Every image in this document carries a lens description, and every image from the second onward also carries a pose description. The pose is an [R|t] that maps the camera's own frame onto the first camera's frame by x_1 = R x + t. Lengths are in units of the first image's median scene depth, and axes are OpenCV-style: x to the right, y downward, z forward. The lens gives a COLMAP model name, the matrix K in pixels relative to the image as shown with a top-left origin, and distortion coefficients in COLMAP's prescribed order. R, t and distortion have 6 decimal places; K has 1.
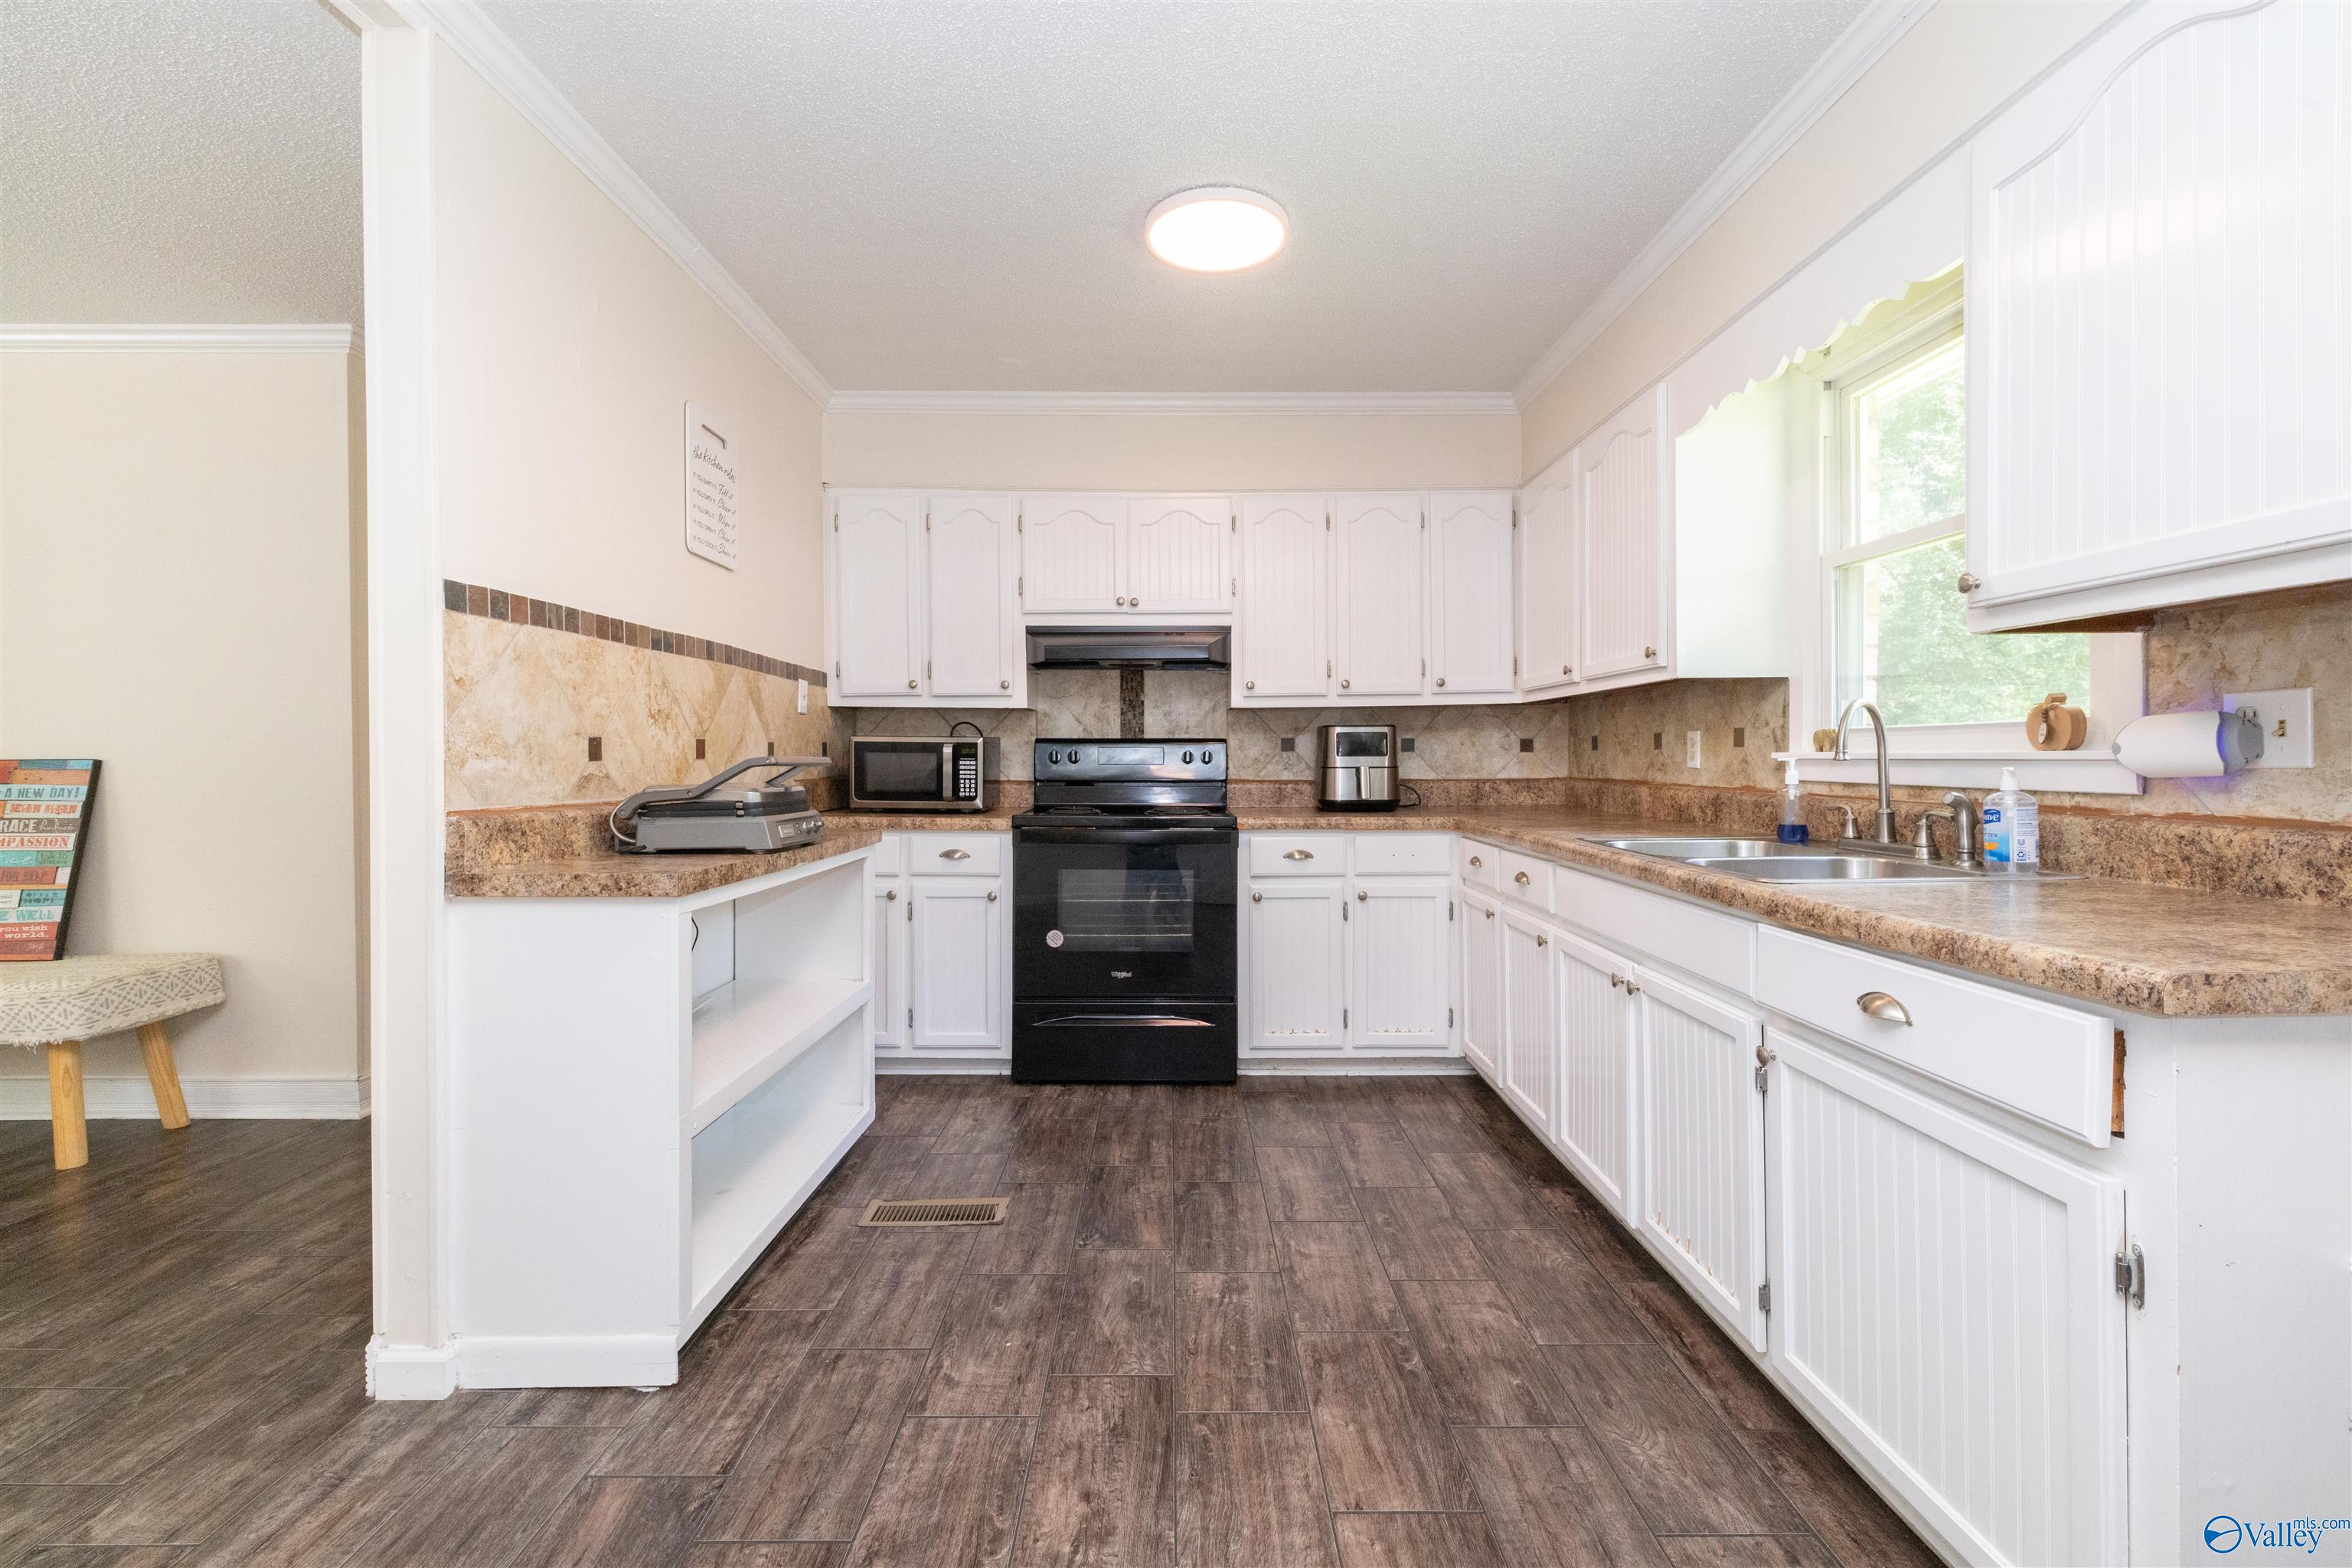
lens RADIAL K [[985.9, 0, 1174.5], [0, 985.9, 771.2], [0, 0, 1]] dist [-0.000817, 0.000687]
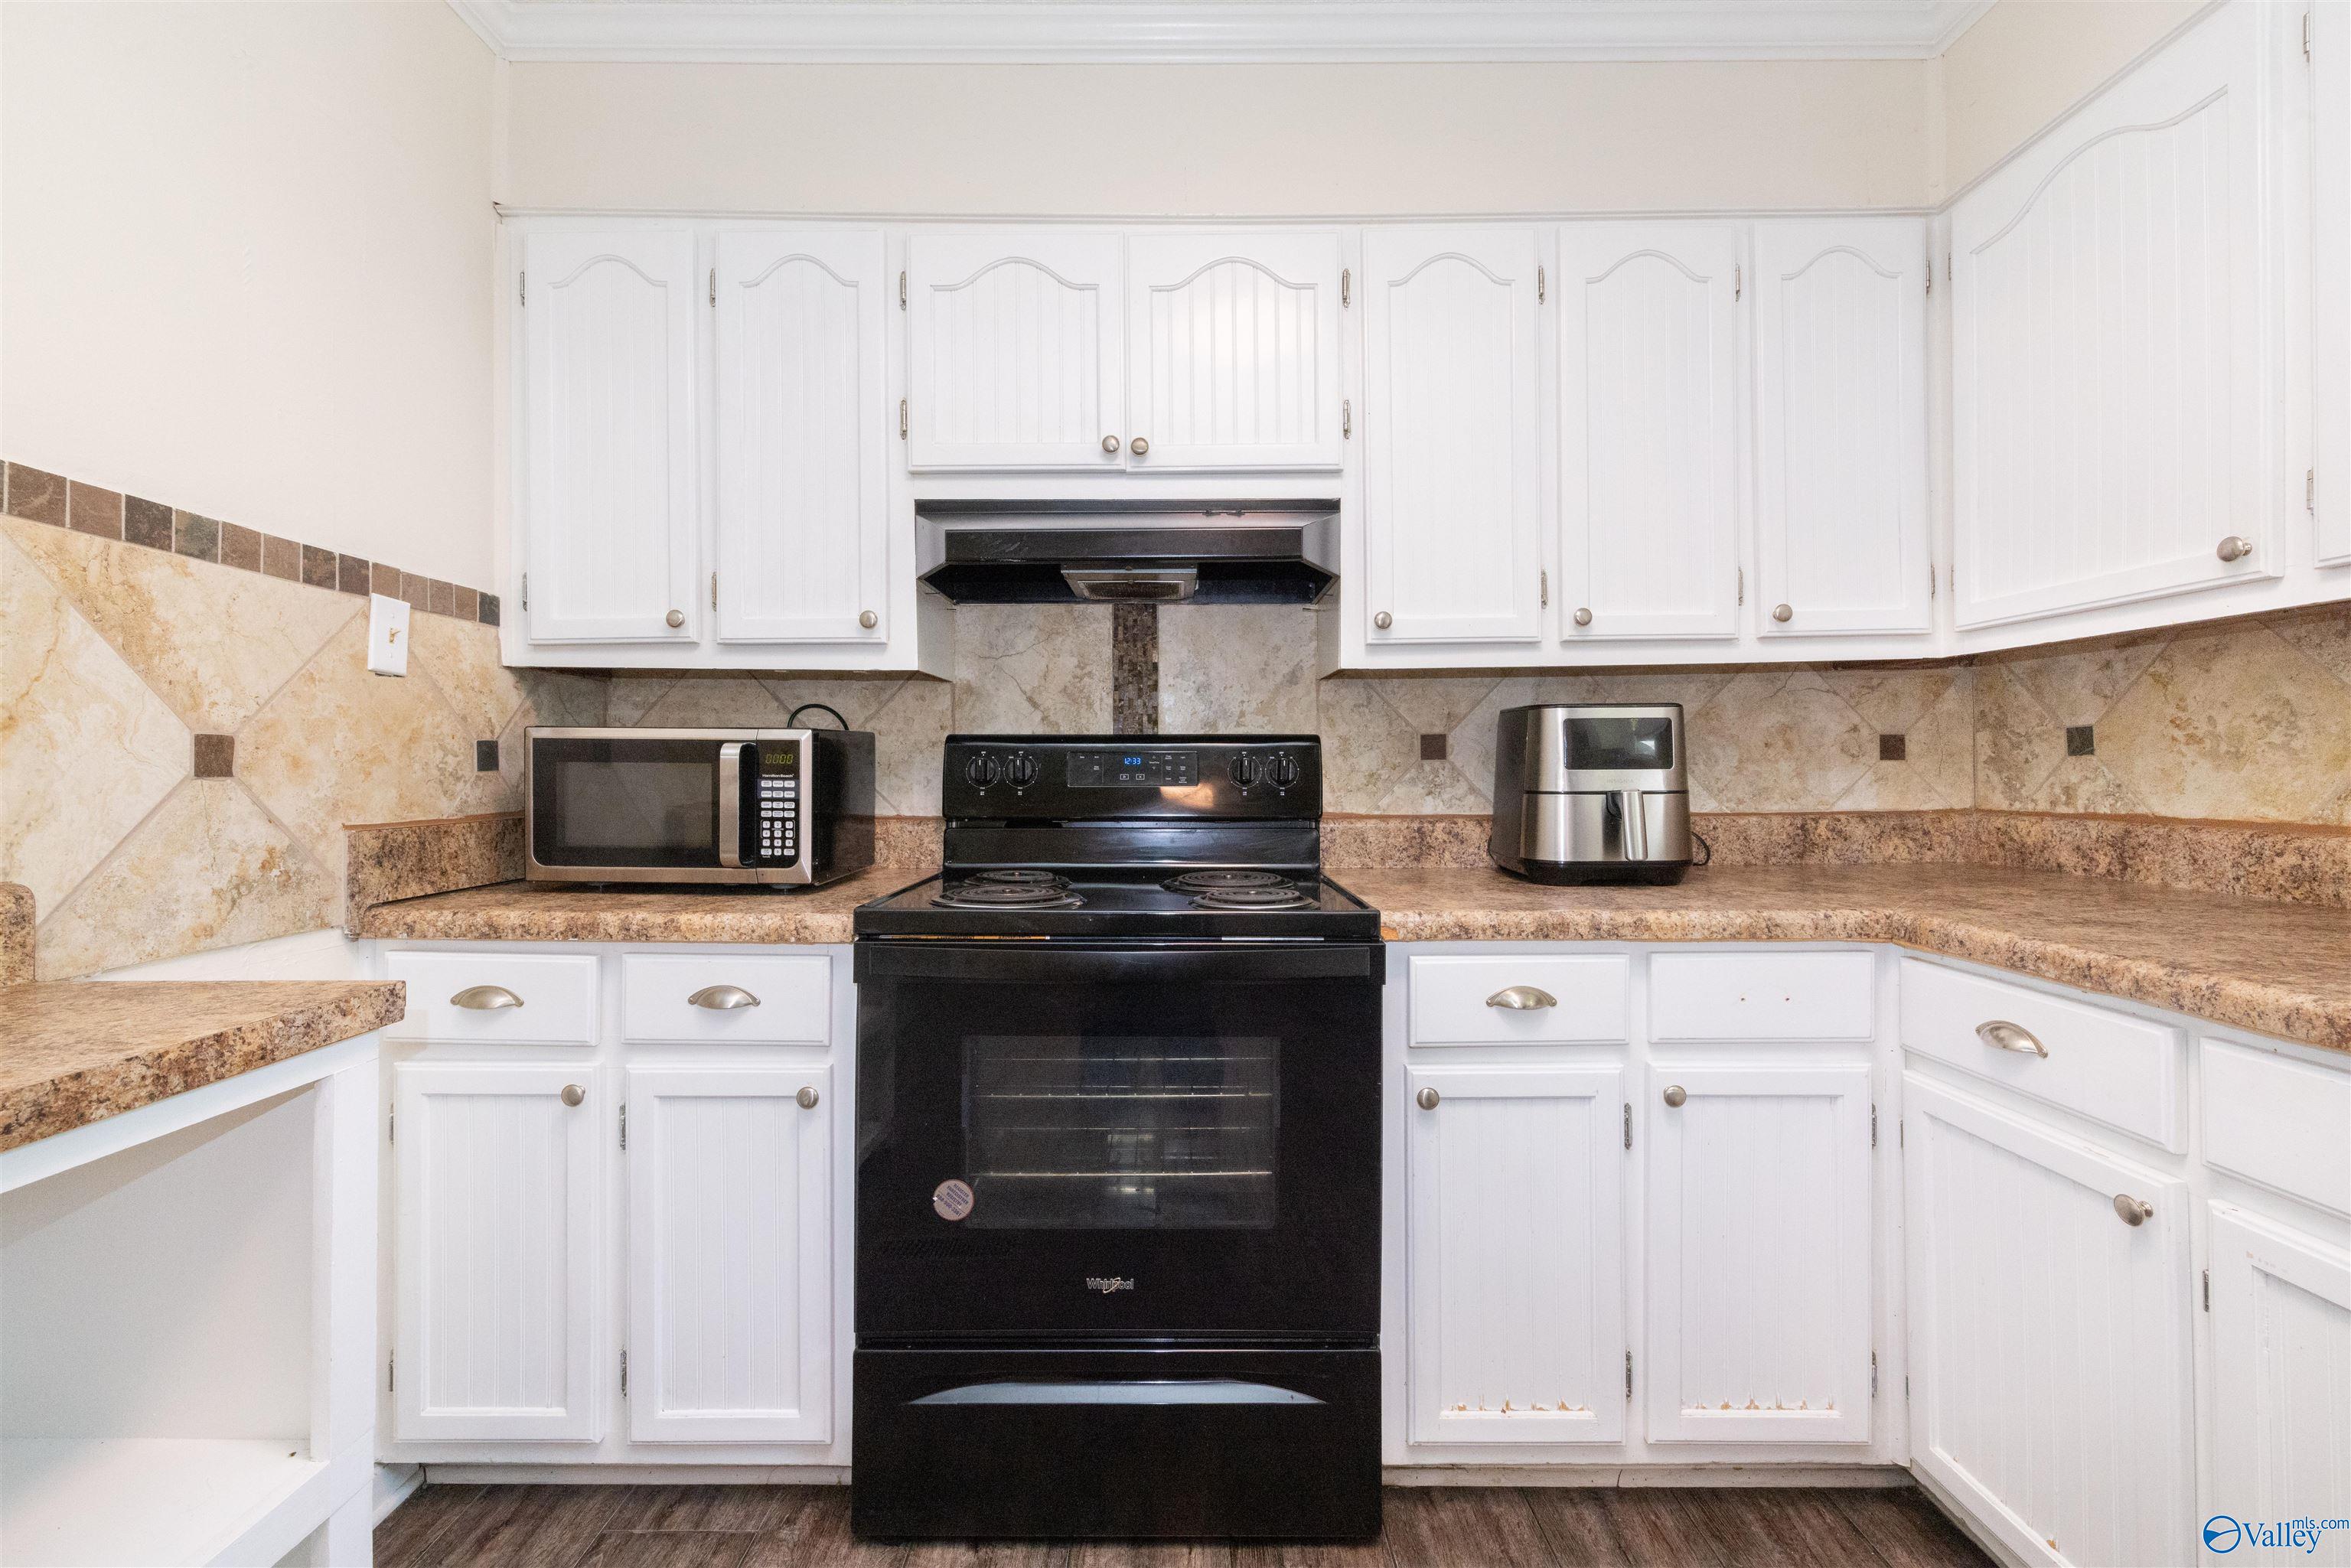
lens RADIAL K [[979.8, 0, 1176.5], [0, 979.8, 766.6], [0, 0, 1]] dist [0.000276, 0.000166]
pose [[0.999999, -0.001357, -0.000713, -0.027931], [0.001345, 0.999844, -0.017632, -0.010035], [0.000737, 0.017631, 0.999844, 0.644966]]
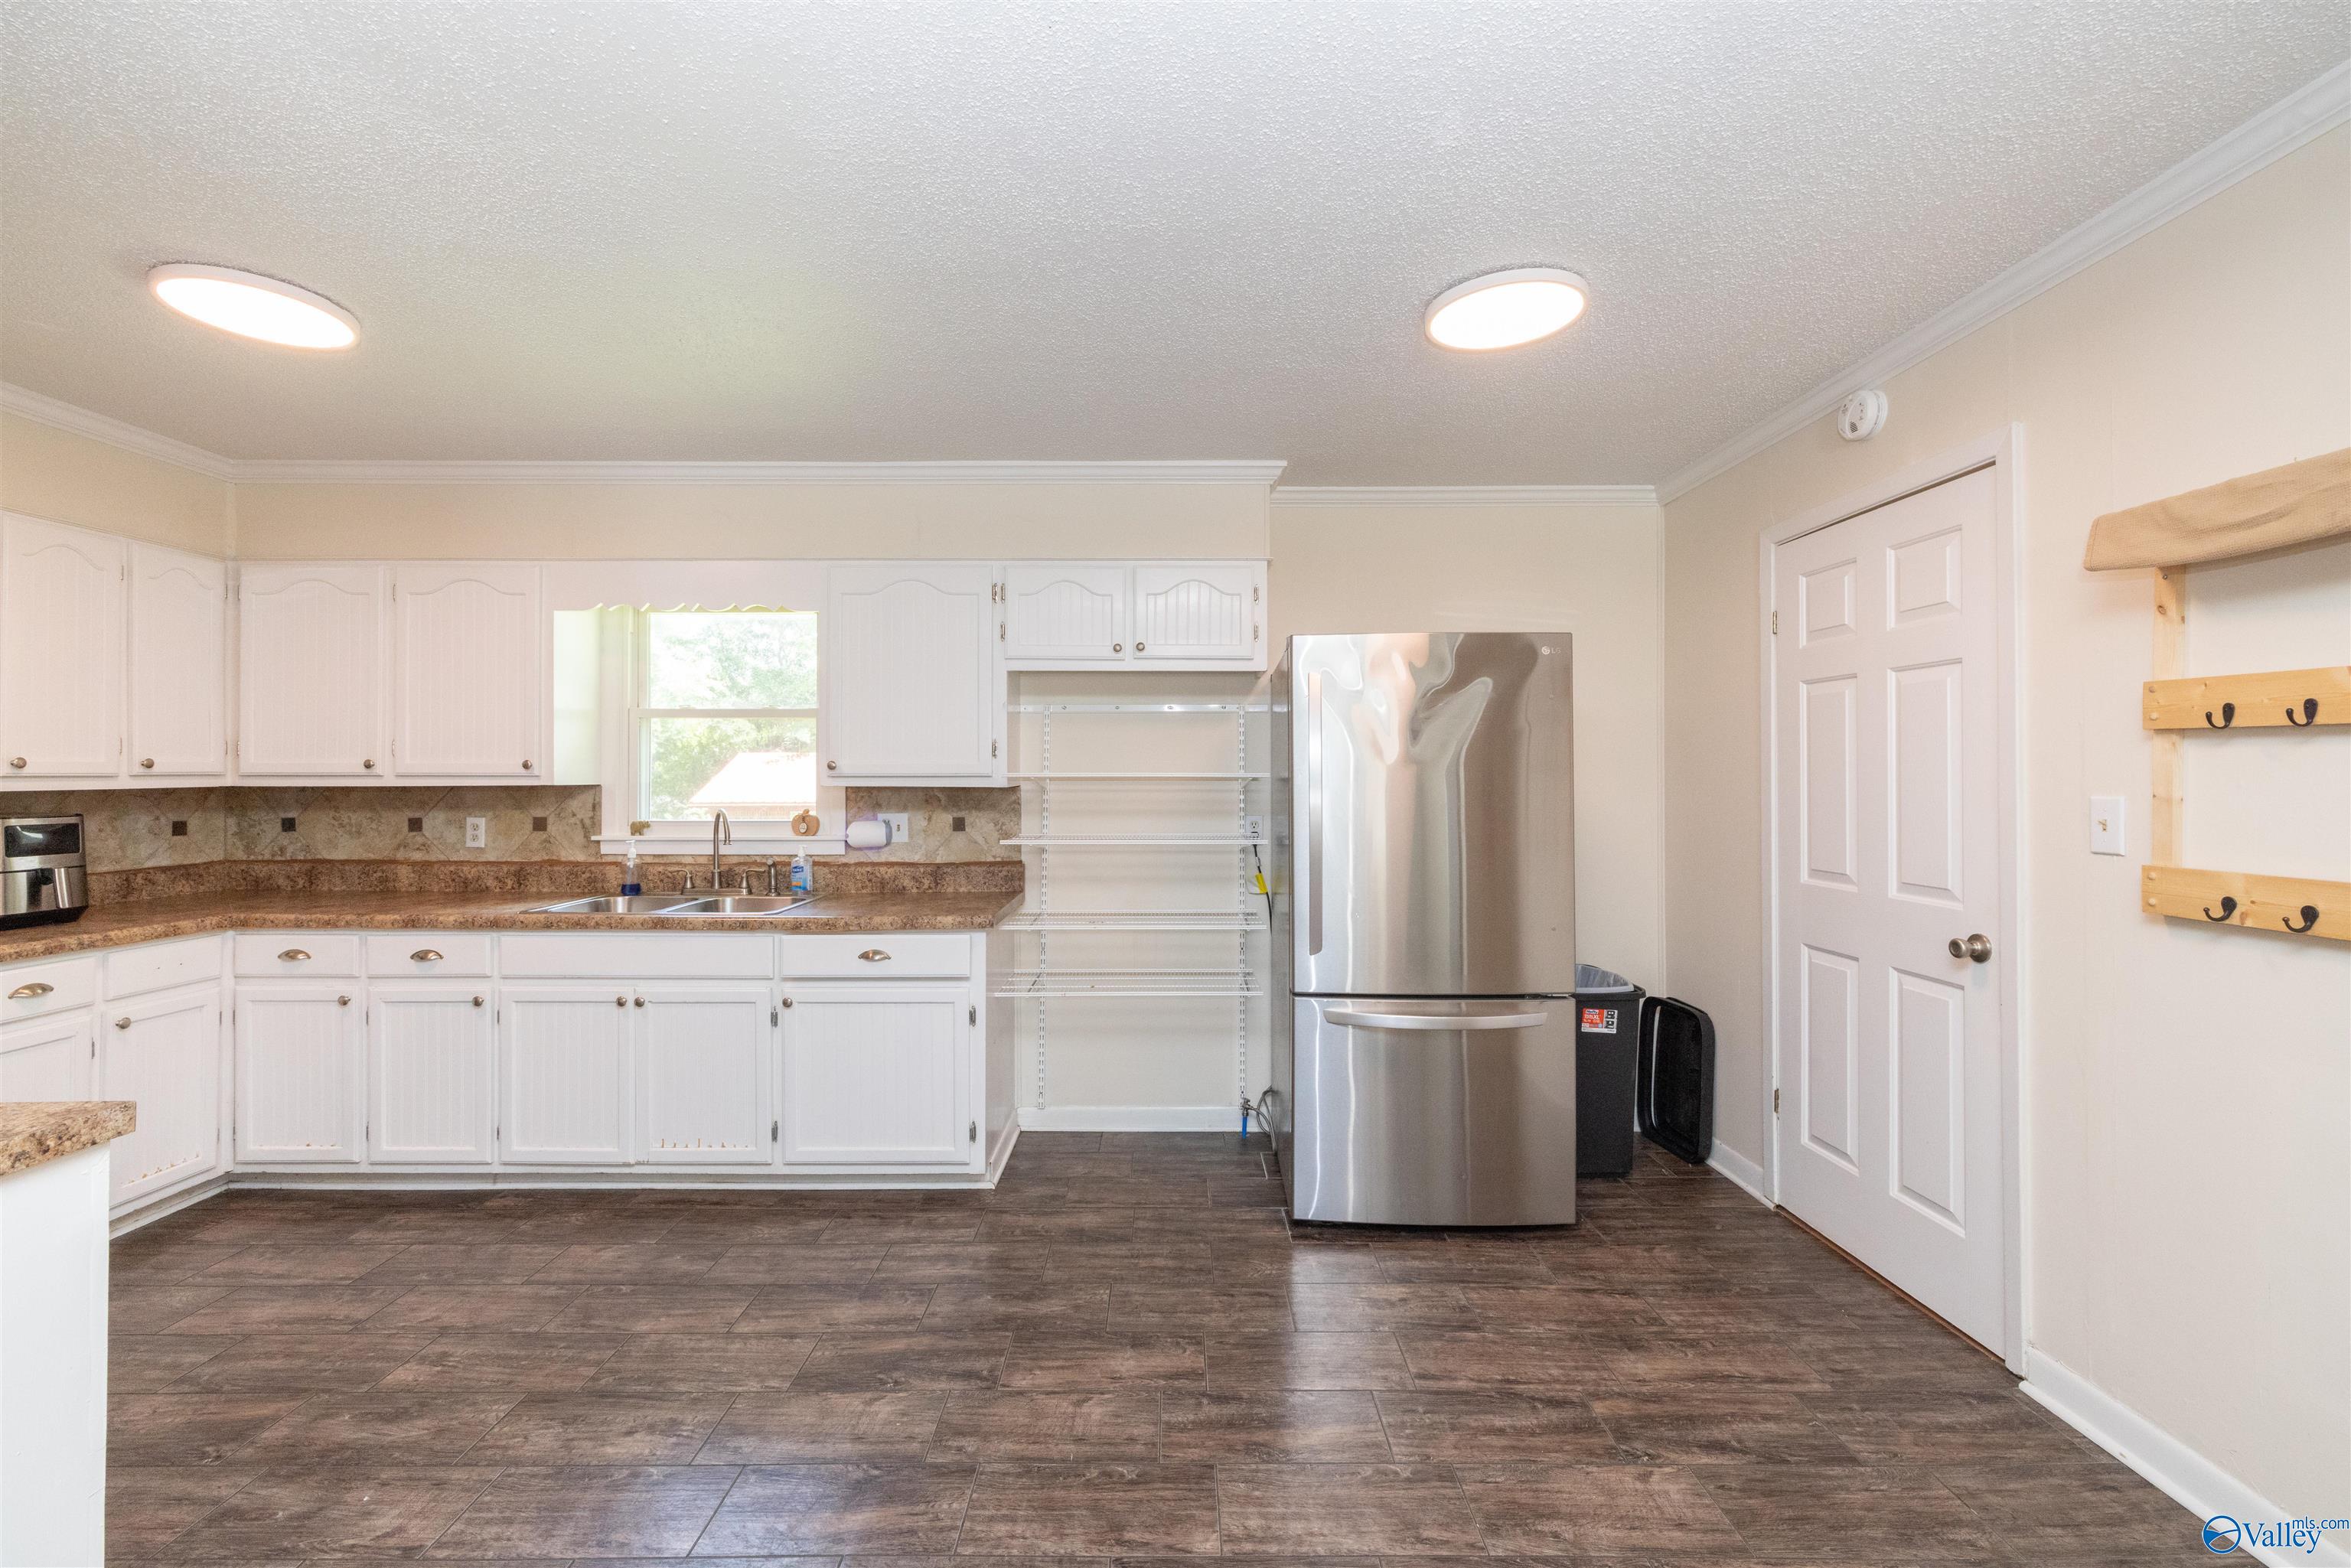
lens RADIAL K [[982.6, 0, 1167.9], [0, 982.6, 773.5], [0, 0, 1]] dist [0.003269, 0.000233]
pose [[0.003861, 0.011327, 0.999928, -0.726043], [0.014118, 0.999836, -0.011380, -0.071376], [-0.999893, 0.014161, 0.003700, 0.122101]]
